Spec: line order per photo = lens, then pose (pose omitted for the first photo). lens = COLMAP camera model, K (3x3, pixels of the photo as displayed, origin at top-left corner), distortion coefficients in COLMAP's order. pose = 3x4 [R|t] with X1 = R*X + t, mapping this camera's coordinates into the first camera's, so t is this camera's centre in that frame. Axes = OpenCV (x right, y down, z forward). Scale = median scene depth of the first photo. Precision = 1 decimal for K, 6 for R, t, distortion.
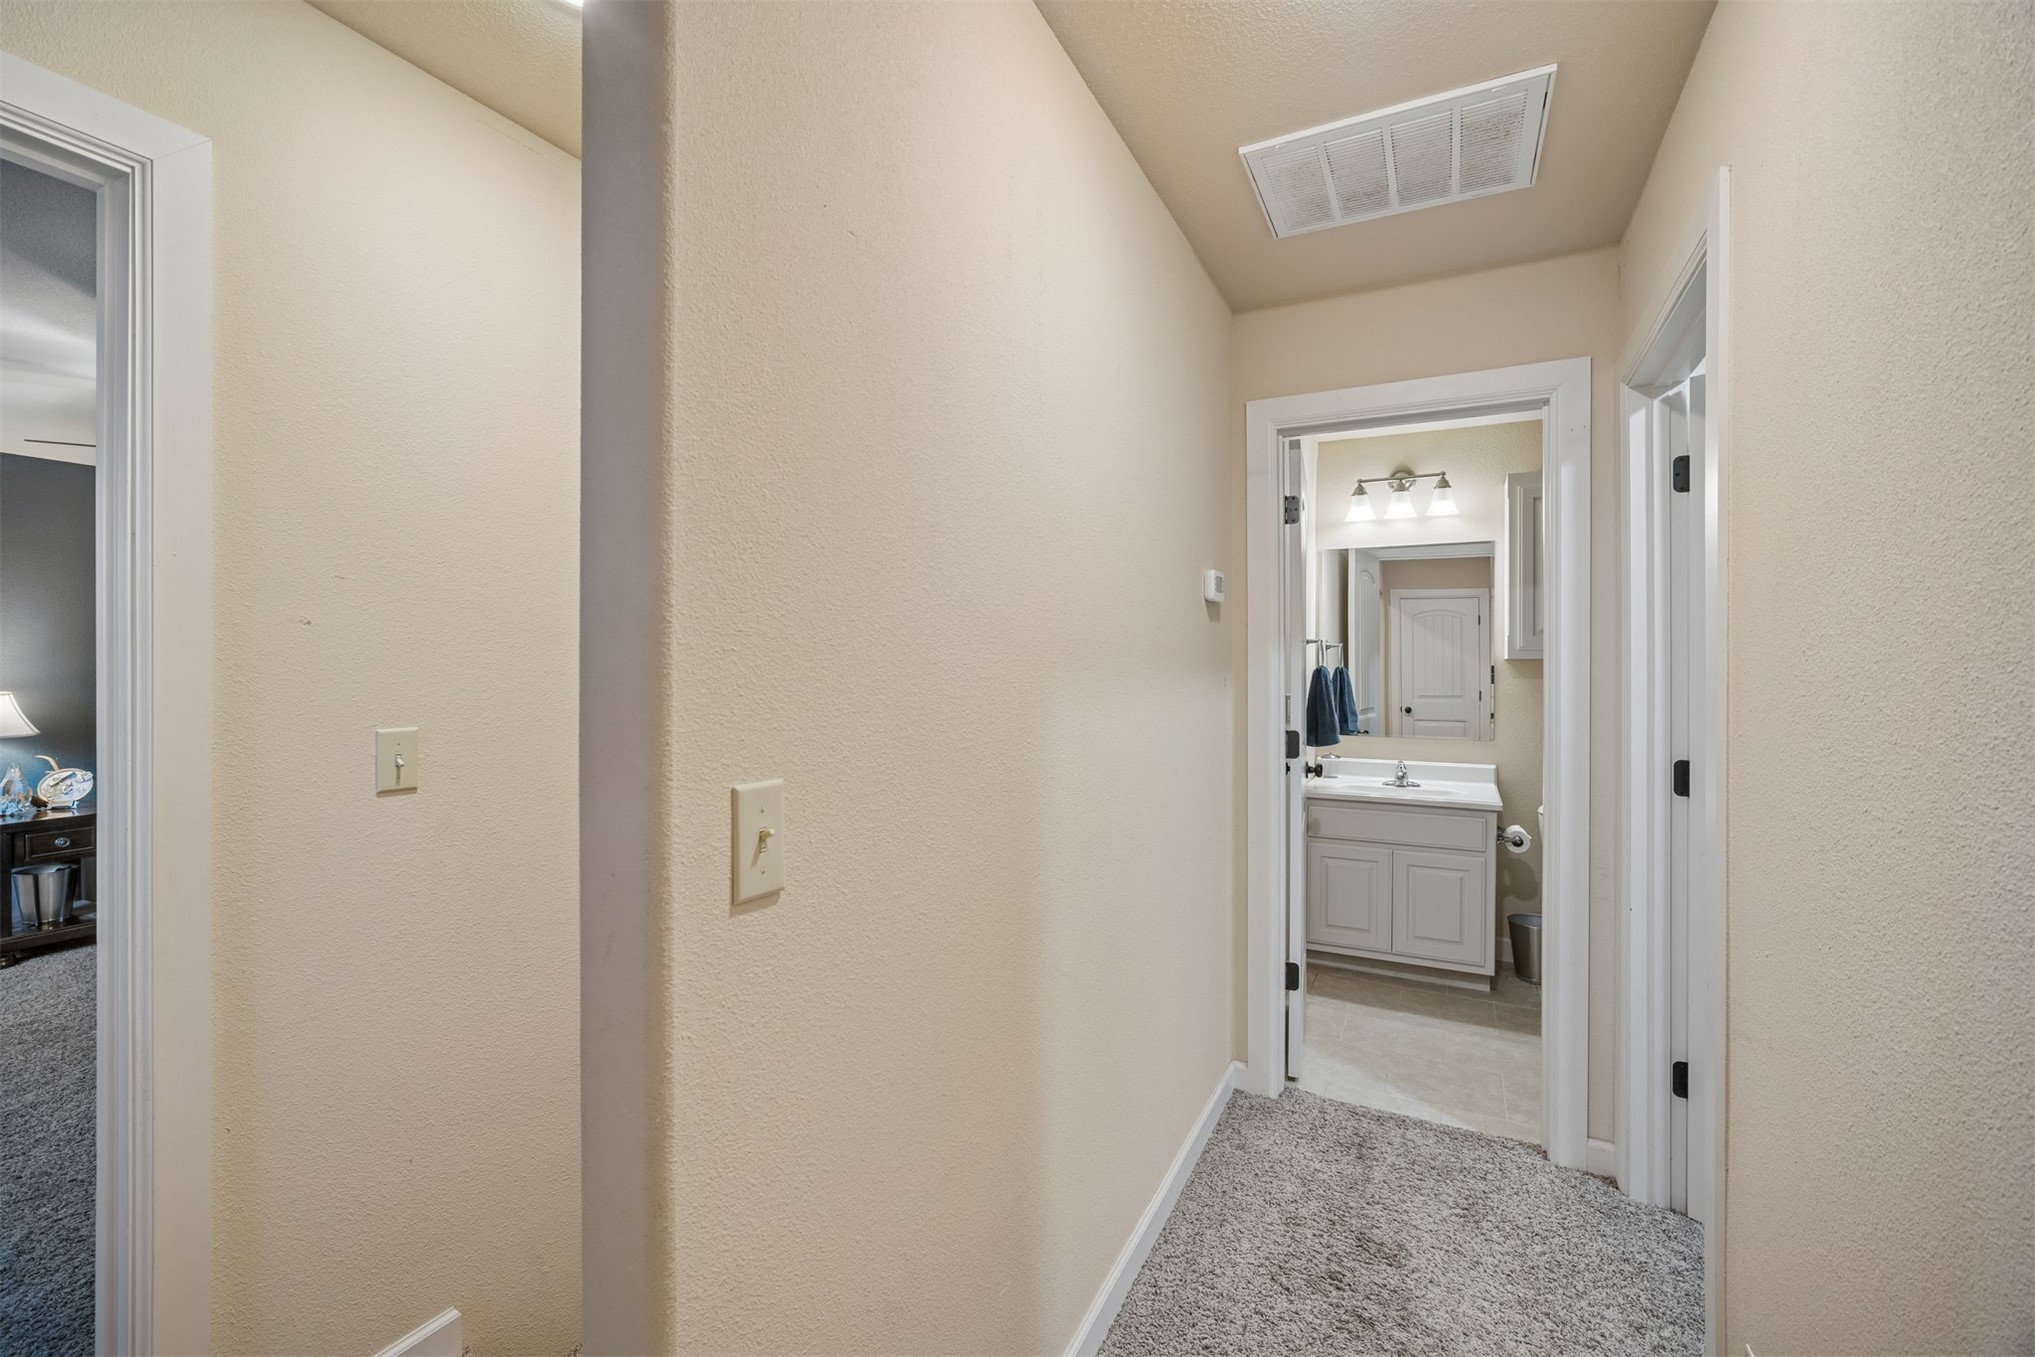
lens RADIAL K [[860.9, 0, 1009.3], [0, 860.9, 671.7], [0, 0, 1]] dist [-0.021186, 0.010623]
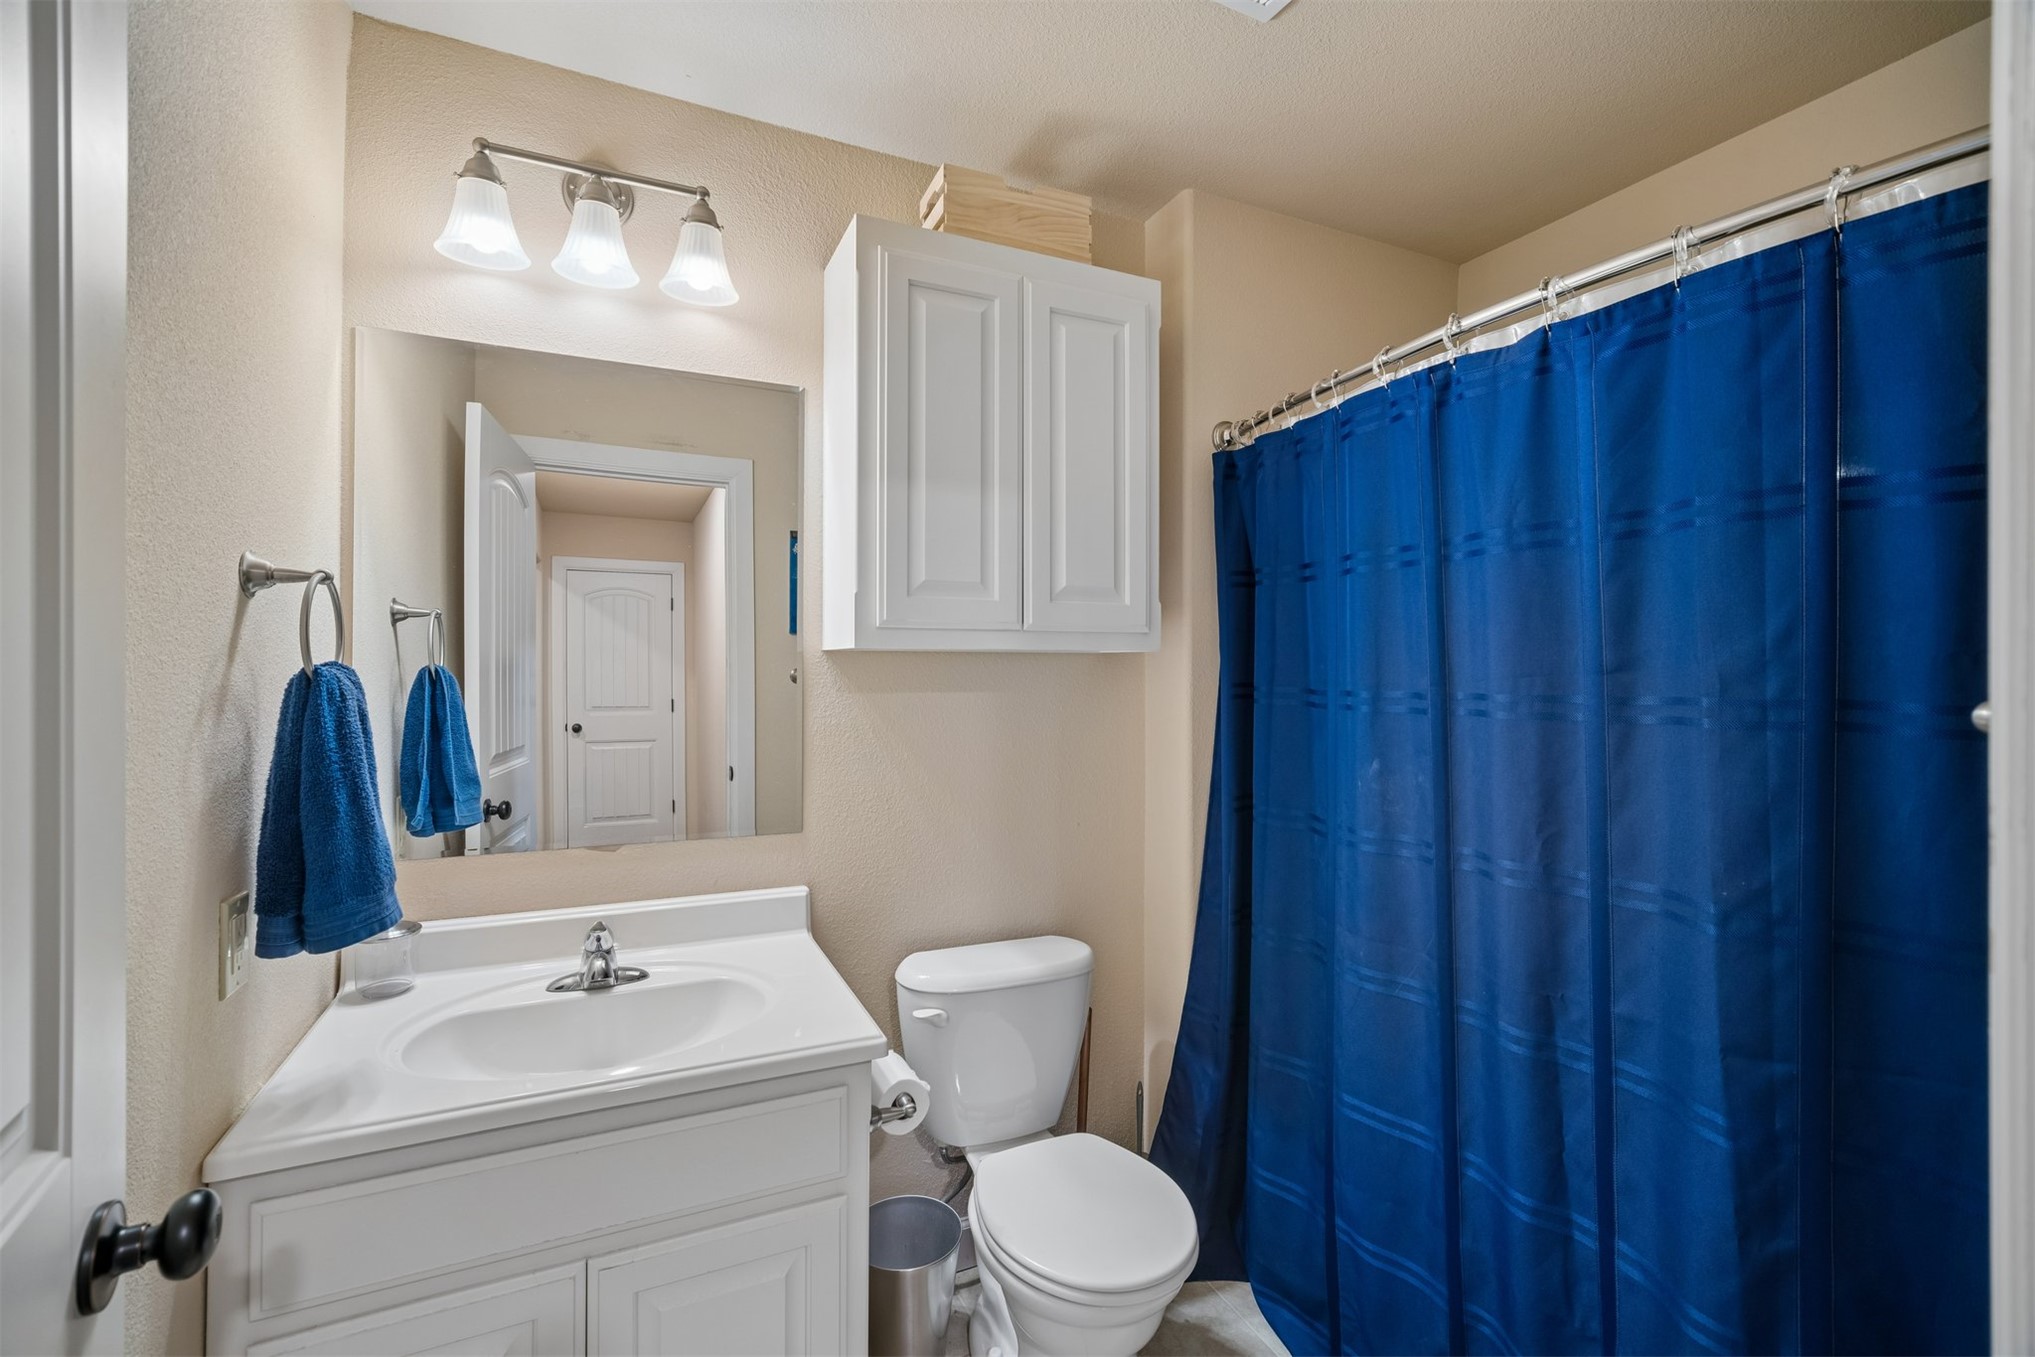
lens RADIAL K [[860.9, 0, 1009.3], [0, 860.9, 671.7], [0, 0, 1]] dist [-0.021186, 0.010623]
pose [[0.610856, 0.003388, 0.791734, 0.263399], [-0.002206, 0.999994, -0.002578, -0.002587], [-0.791738, -0.000172, 0.610860, 0.610799]]
